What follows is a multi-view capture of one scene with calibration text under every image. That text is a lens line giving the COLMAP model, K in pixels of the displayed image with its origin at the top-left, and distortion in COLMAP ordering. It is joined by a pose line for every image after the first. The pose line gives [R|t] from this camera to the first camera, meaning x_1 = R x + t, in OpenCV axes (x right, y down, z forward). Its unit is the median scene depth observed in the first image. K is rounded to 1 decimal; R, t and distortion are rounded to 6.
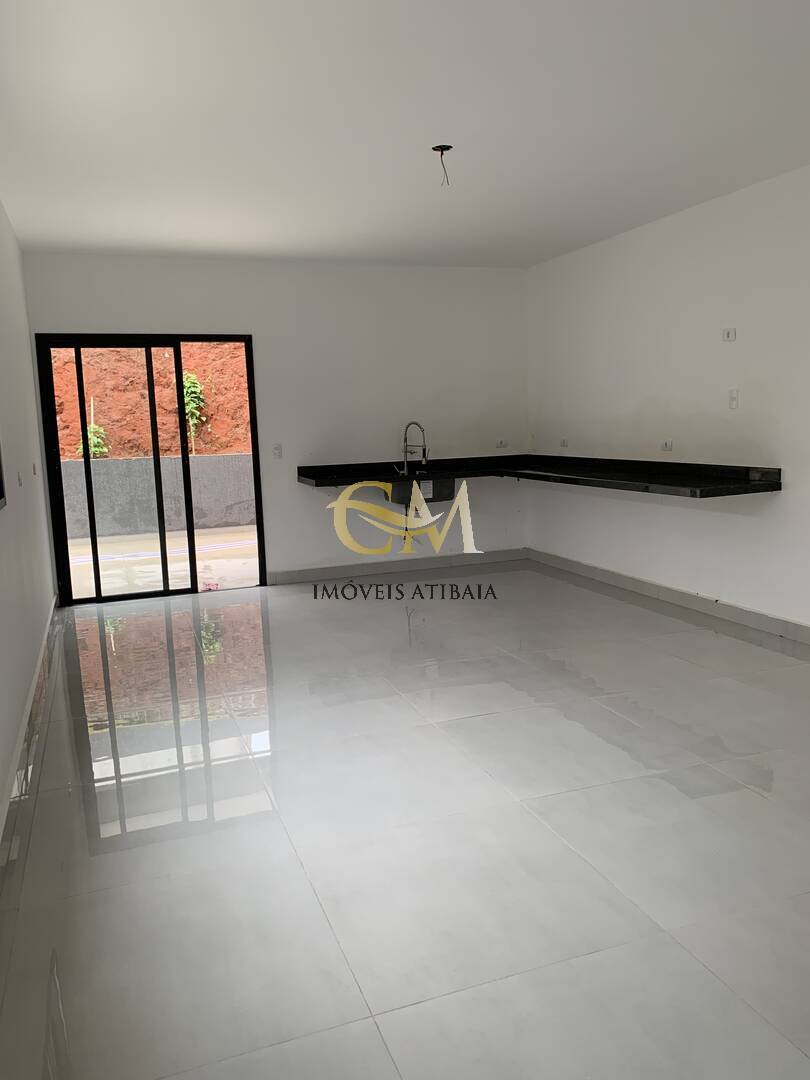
lens RADIAL K [[818.8, 0, 405.0], [0, 818.8, 540.0], [0, 0, 1]] dist [0.032837, -0.065982]
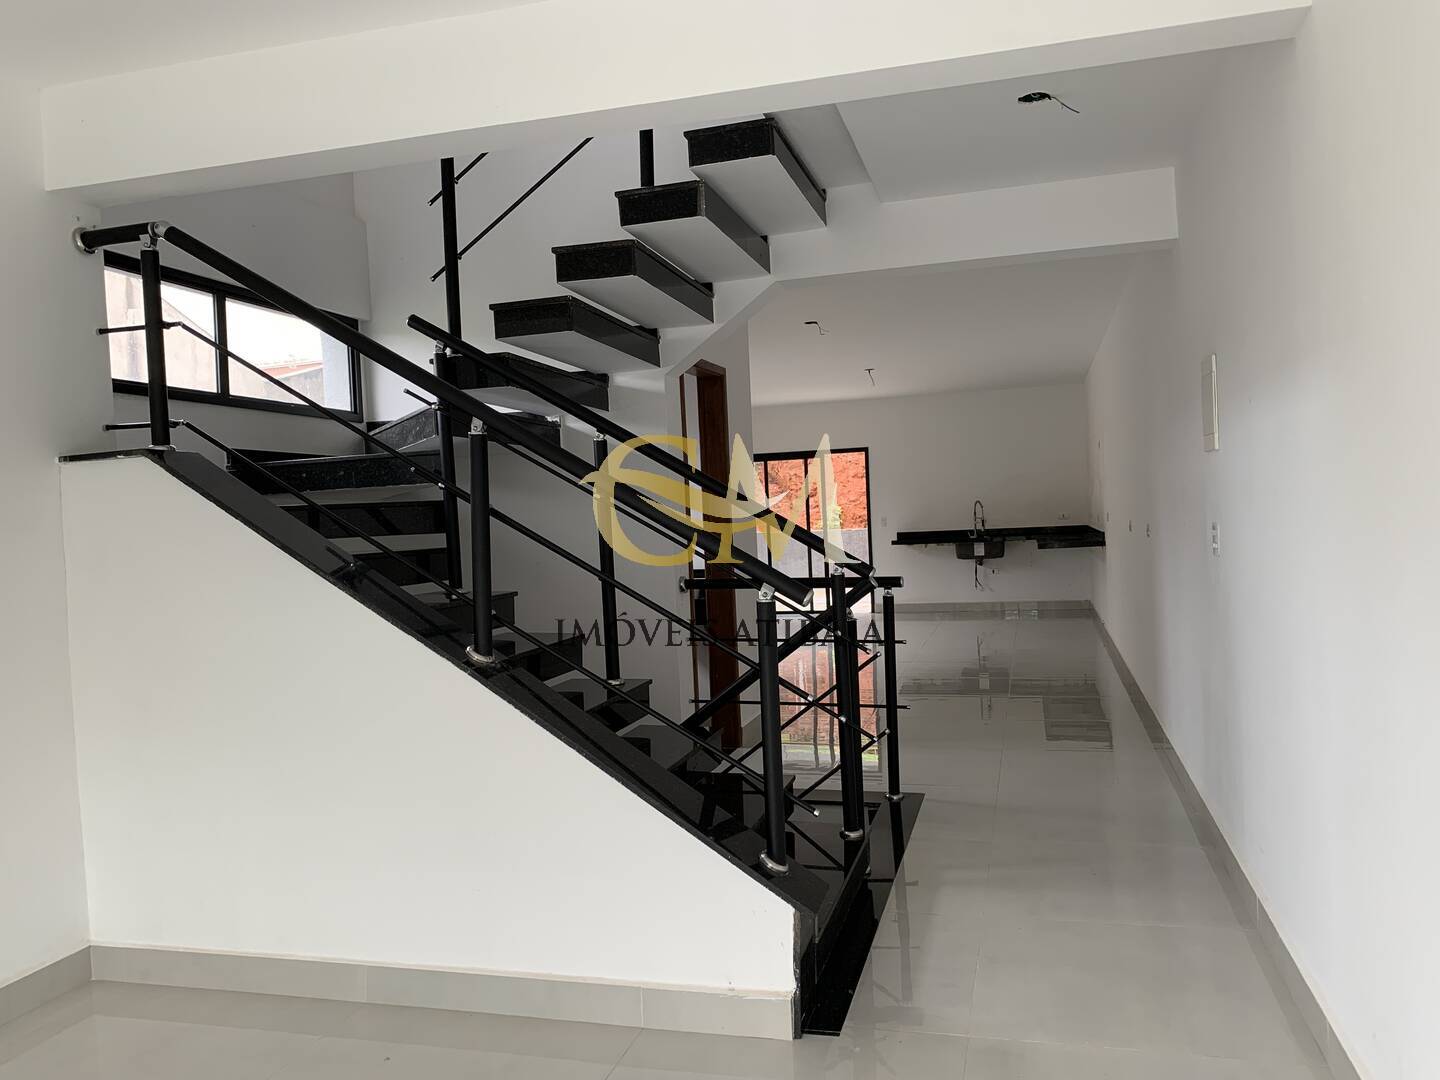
lens RADIAL K [[1091.7, 0, 720.0], [0, 1091.7, 540.0], [0, 0, 1]] dist [0.032837, -0.065982]
pose [[0.795355, 0.009173, -0.606074, 0.818899], [-0.068919, 0.994770, -0.075387, 0.095402], [0.602213, 0.101729, 0.791827, -0.756792]]
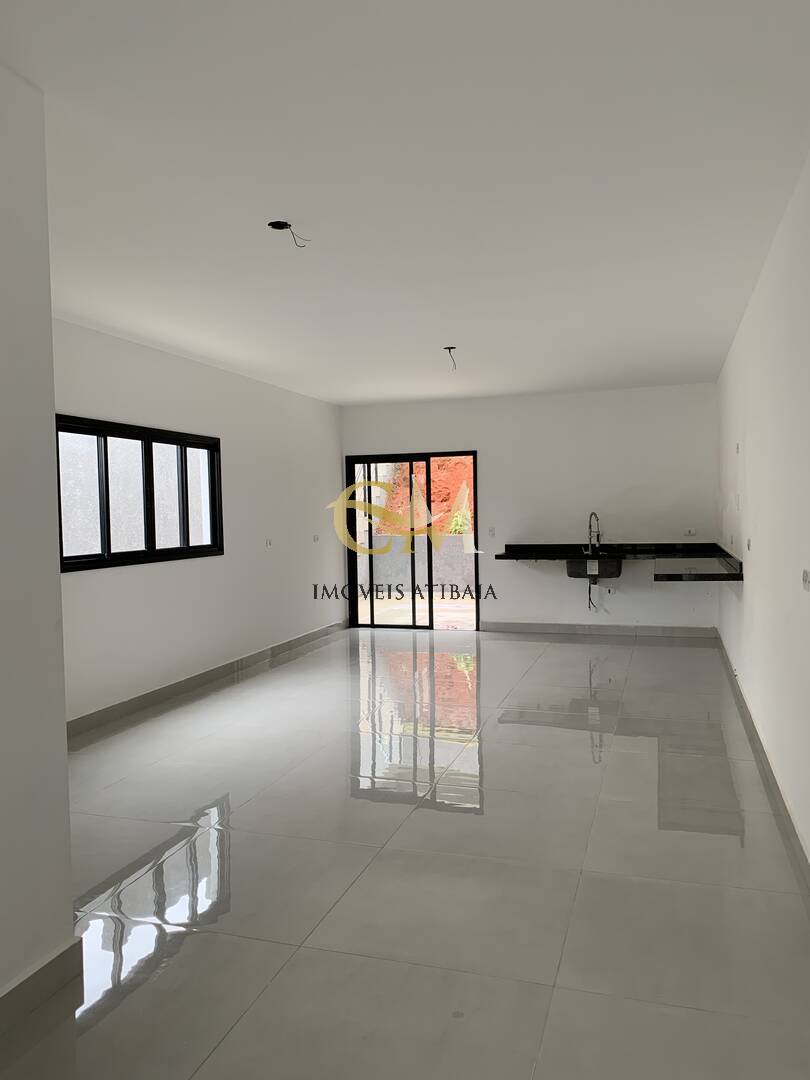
lens RADIAL K [[818.8, 0, 405.0], [0, 818.8, 540.0], [0, 0, 1]] dist [0.032837, -0.065982]
pose [[0.775819, 0.038344, -0.629789, 0.597446], [-0.096910, 0.993549, -0.058891, -0.001909], [0.623469, 0.106722, 0.774530, -0.147126]]
